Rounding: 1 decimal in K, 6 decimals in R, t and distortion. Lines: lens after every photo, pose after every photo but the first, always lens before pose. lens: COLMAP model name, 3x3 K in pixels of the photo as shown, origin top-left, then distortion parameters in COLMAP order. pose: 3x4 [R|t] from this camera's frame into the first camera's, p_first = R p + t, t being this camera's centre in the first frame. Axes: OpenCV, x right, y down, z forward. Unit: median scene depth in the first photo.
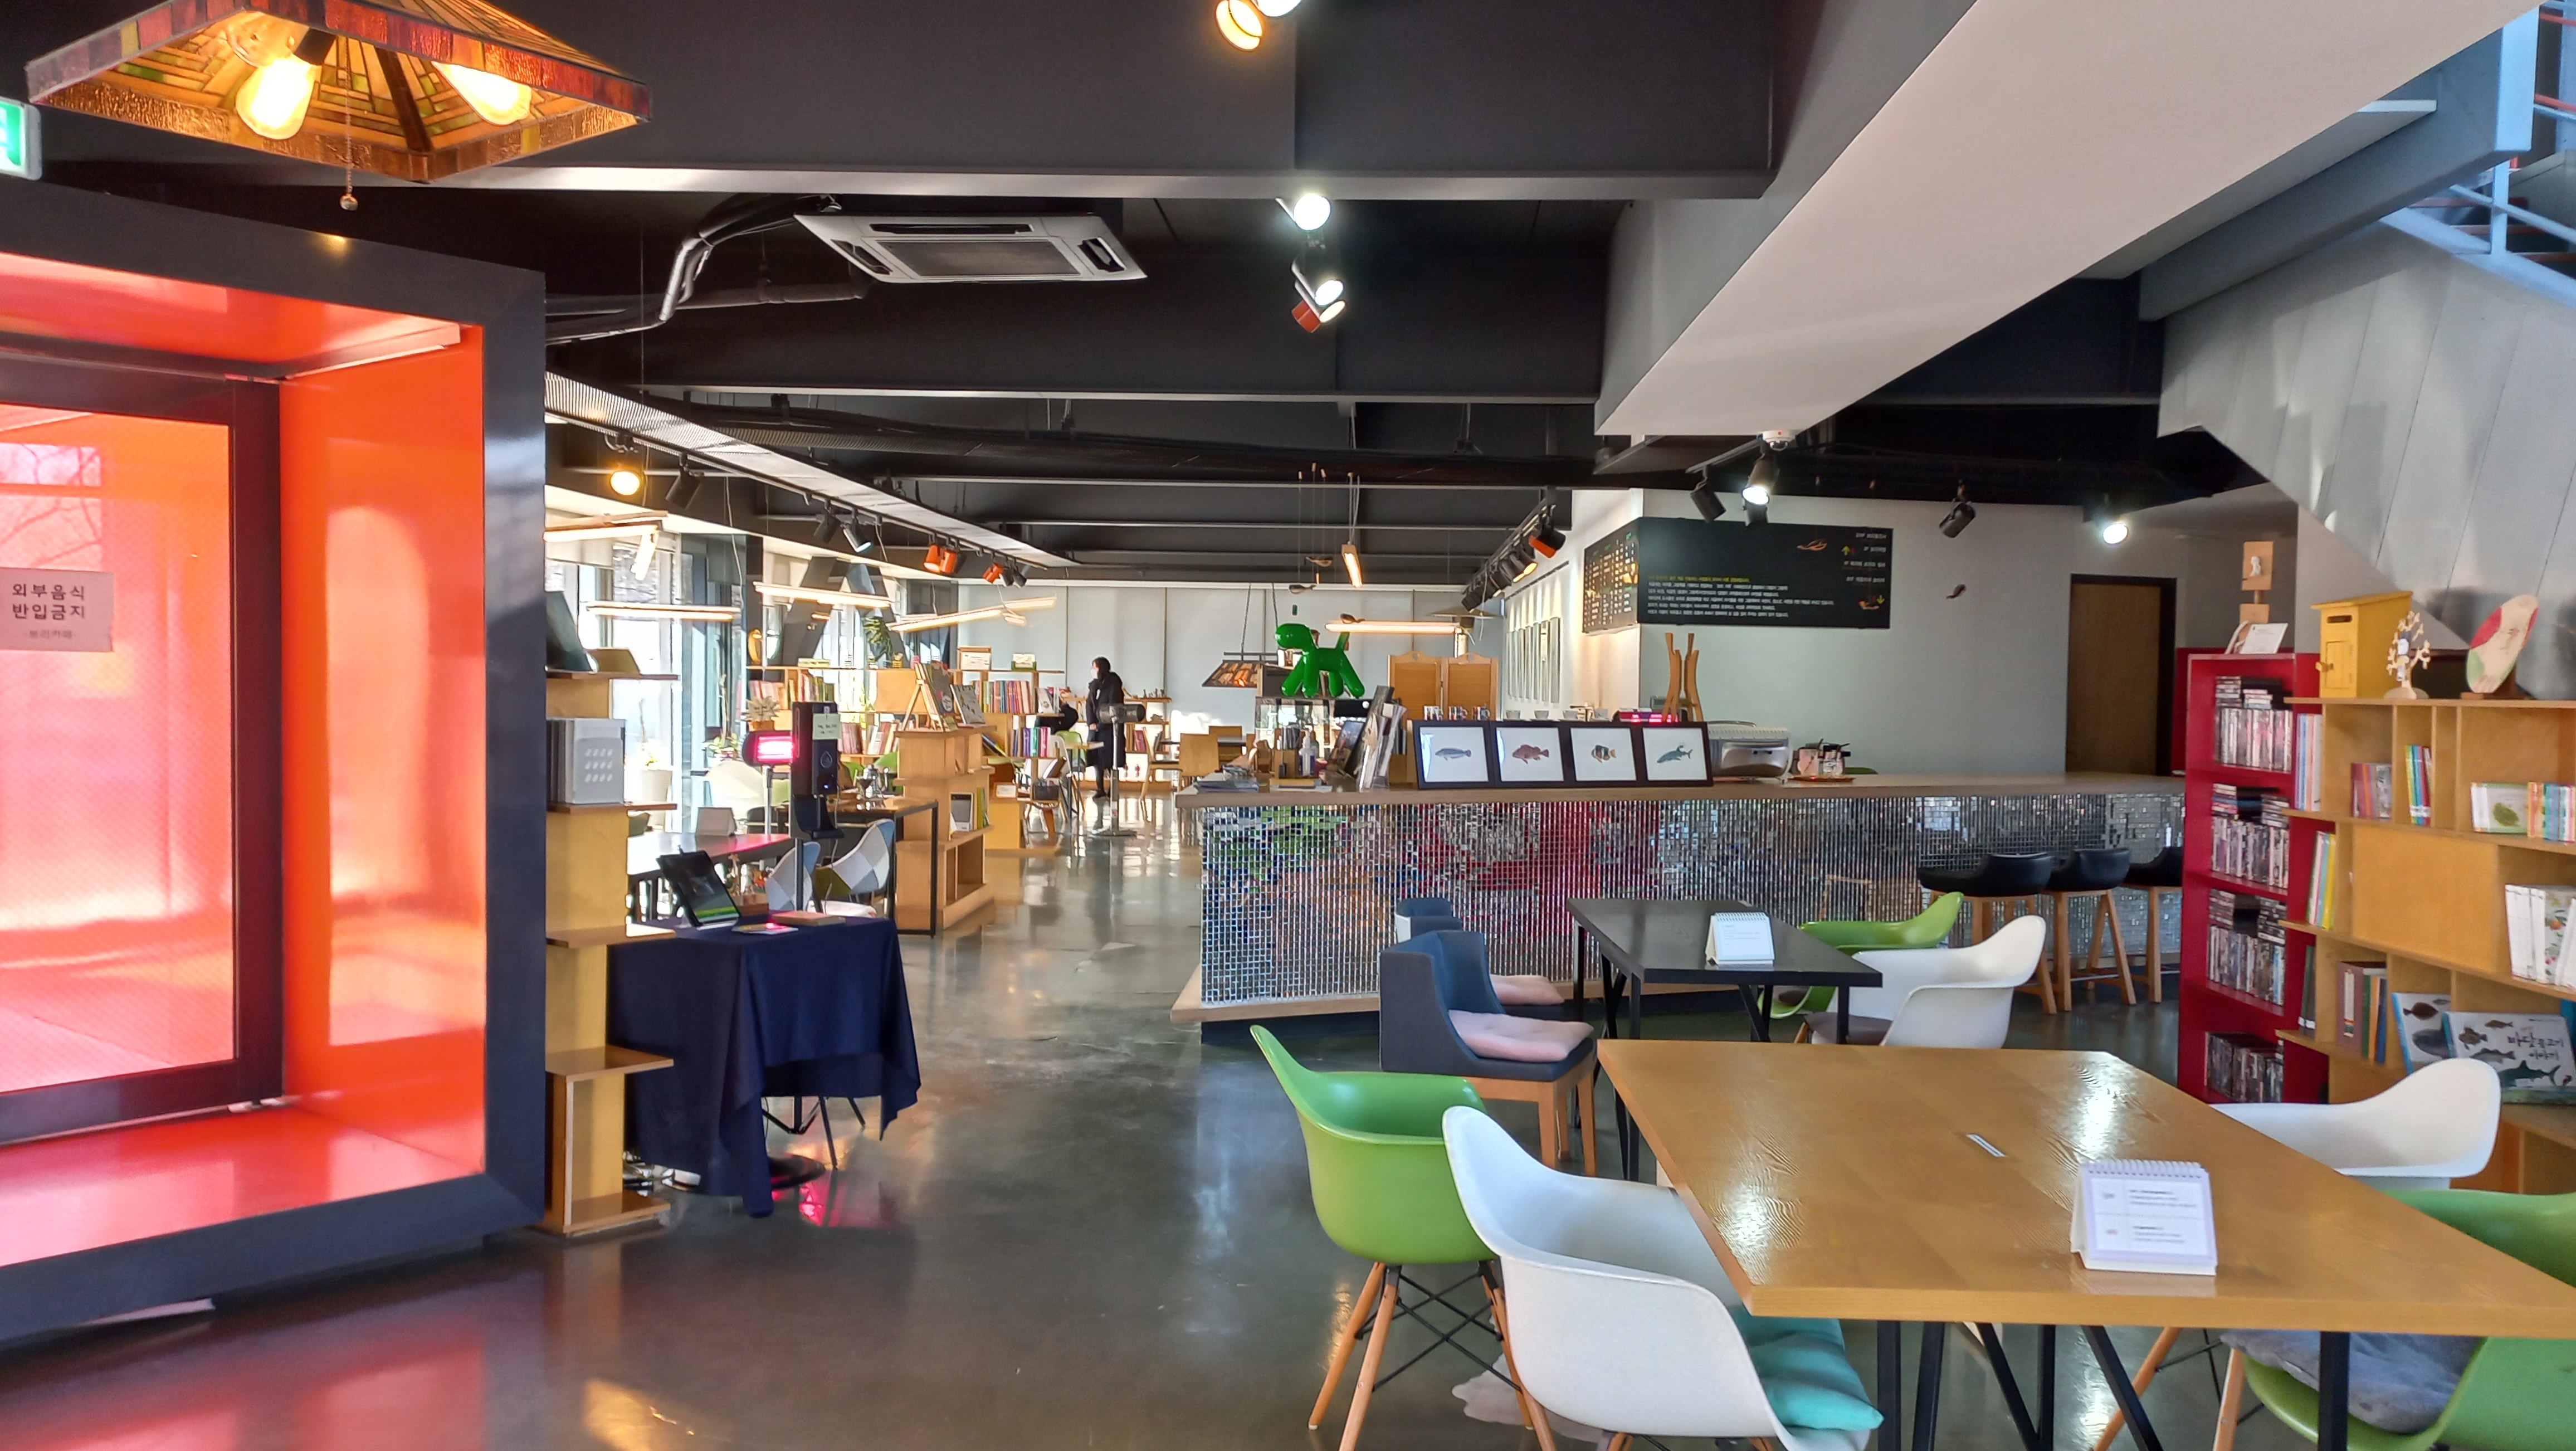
lens RADIAL K [[1790.4, 0, 1288.0], [0, 1790.4, 725.5], [0, 0, 1]] dist [-0.005525, 0.000840]
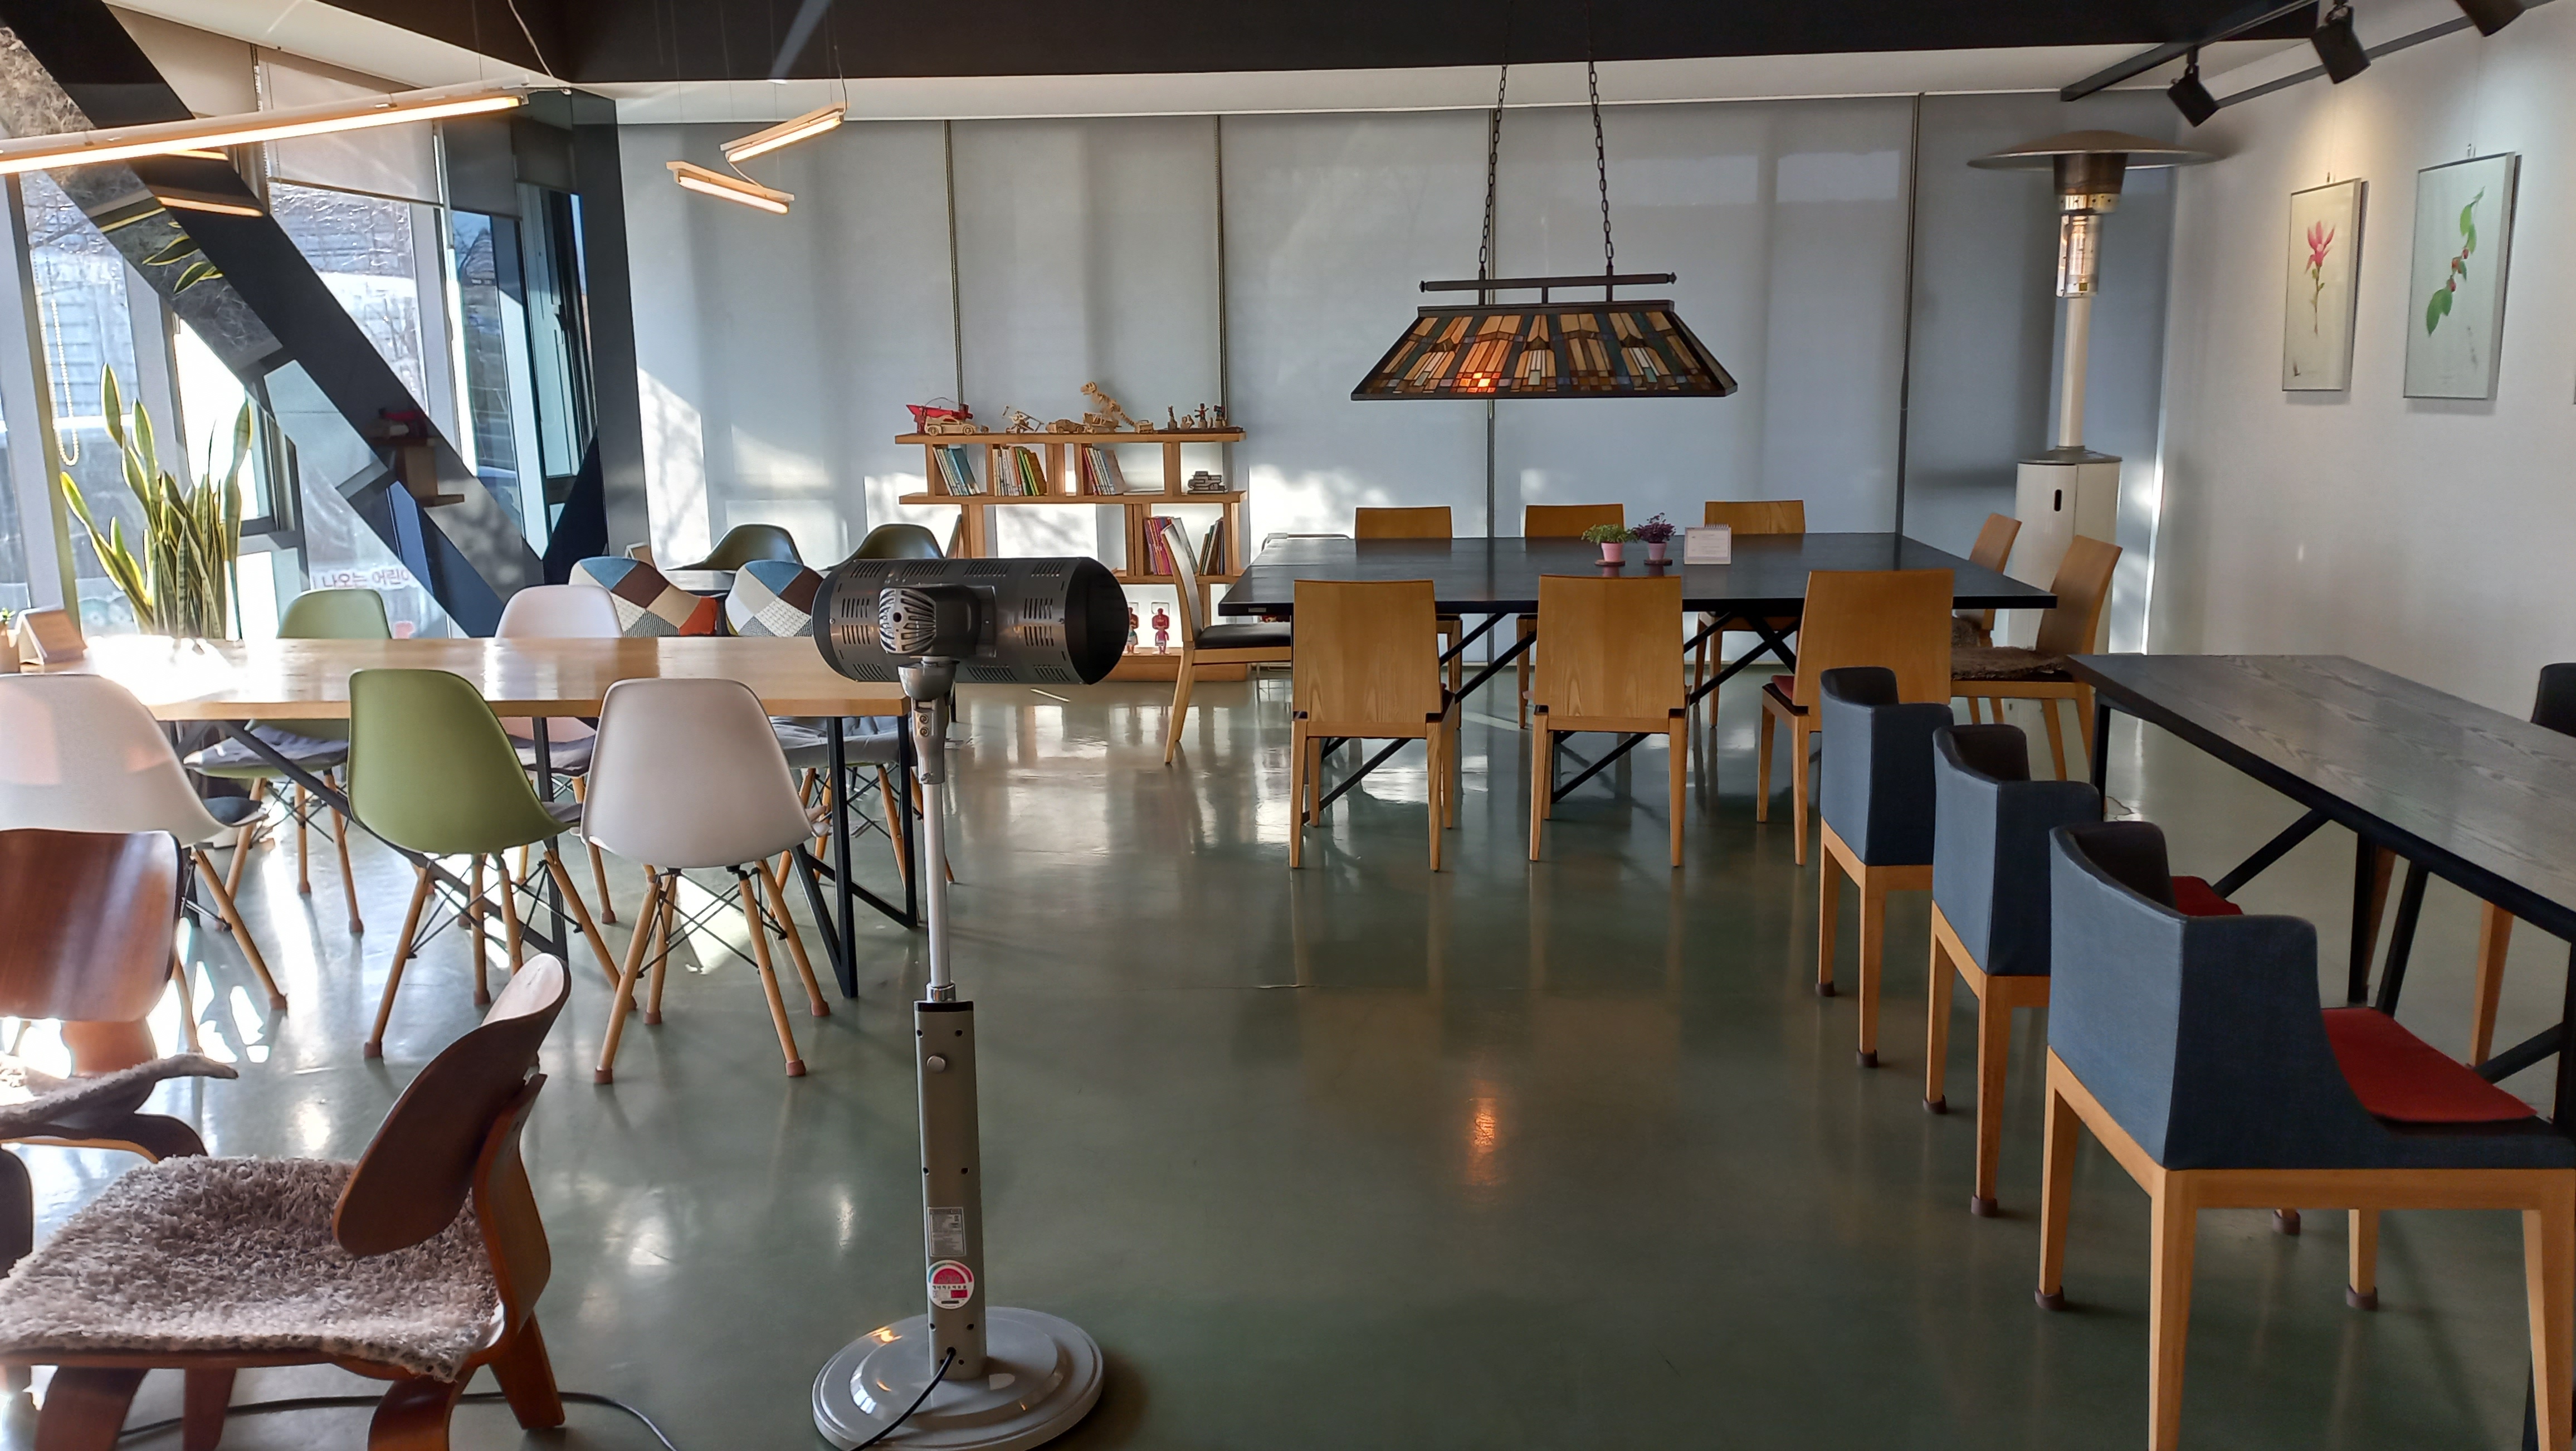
lens RADIAL K [[1914.8, 0, 1288.0], [0, 1914.8, 725.5], [0, 0, 1]] dist [0.008235, 0.001948]
pose [[0.999156, -0.026434, -0.031443, -0.045981], [0.031088, 0.986921, 0.158176, -0.017222], [0.026850, -0.159020, 0.986910, 0.611238]]
